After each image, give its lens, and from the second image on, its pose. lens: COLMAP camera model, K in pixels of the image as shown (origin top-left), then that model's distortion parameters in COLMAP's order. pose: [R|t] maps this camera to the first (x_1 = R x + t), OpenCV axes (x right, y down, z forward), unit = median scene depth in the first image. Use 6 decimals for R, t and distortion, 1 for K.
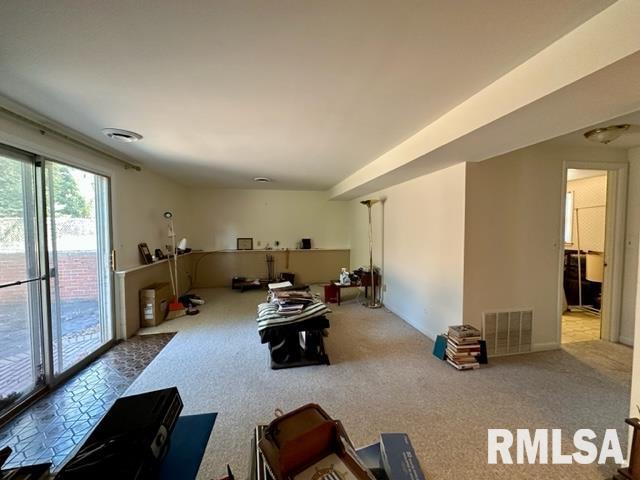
lens RADIAL K [[253.9, 0, 320.0], [0, 253.9, 240.0], [0, 0, 1]] dist [-0.001651, 0.000200]
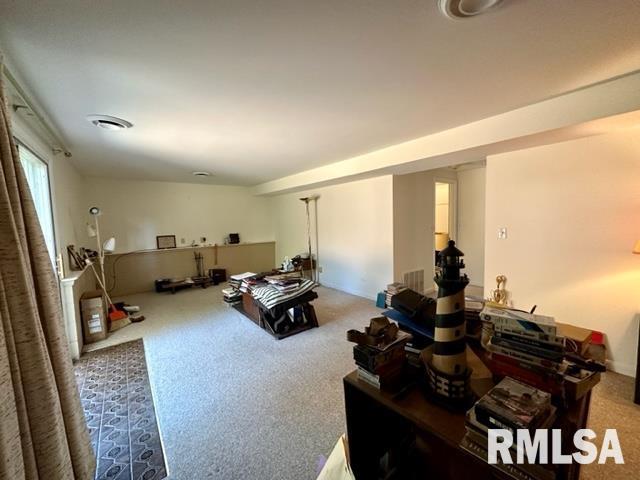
lens RADIAL K [[254.0, 0, 320.0], [0, 254.0, 240.0], [0, 0, 1]] dist [0.000428, 0.000046]
pose [[0.887648, -0.055842, 0.457124, -0.355077], [0.046313, 0.998413, 0.032034, 0.007145], [-0.458188, -0.007264, 0.888826, -0.099662]]
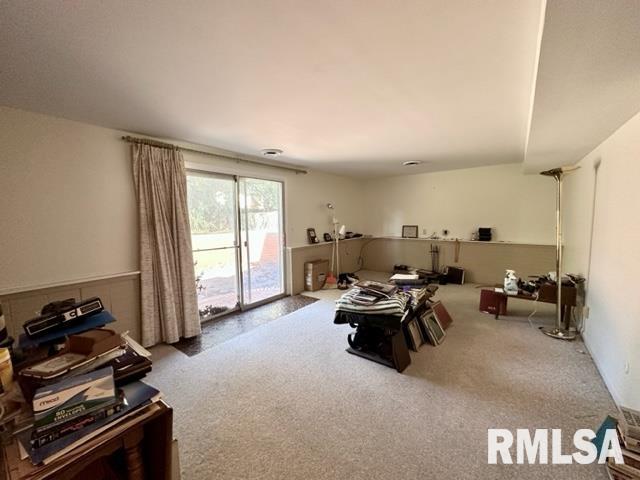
lens RADIAL K [[254.0, 0, 320.0], [0, 254.0, 240.0], [0, 0, 1]] dist [0.000428, 0.000046]
pose [[0.661470, 0.059149, -0.747636, 0.328485], [-0.021002, 0.997955, 0.060371, -0.006874], [0.749678, -0.024232, 0.661359, 0.155046]]
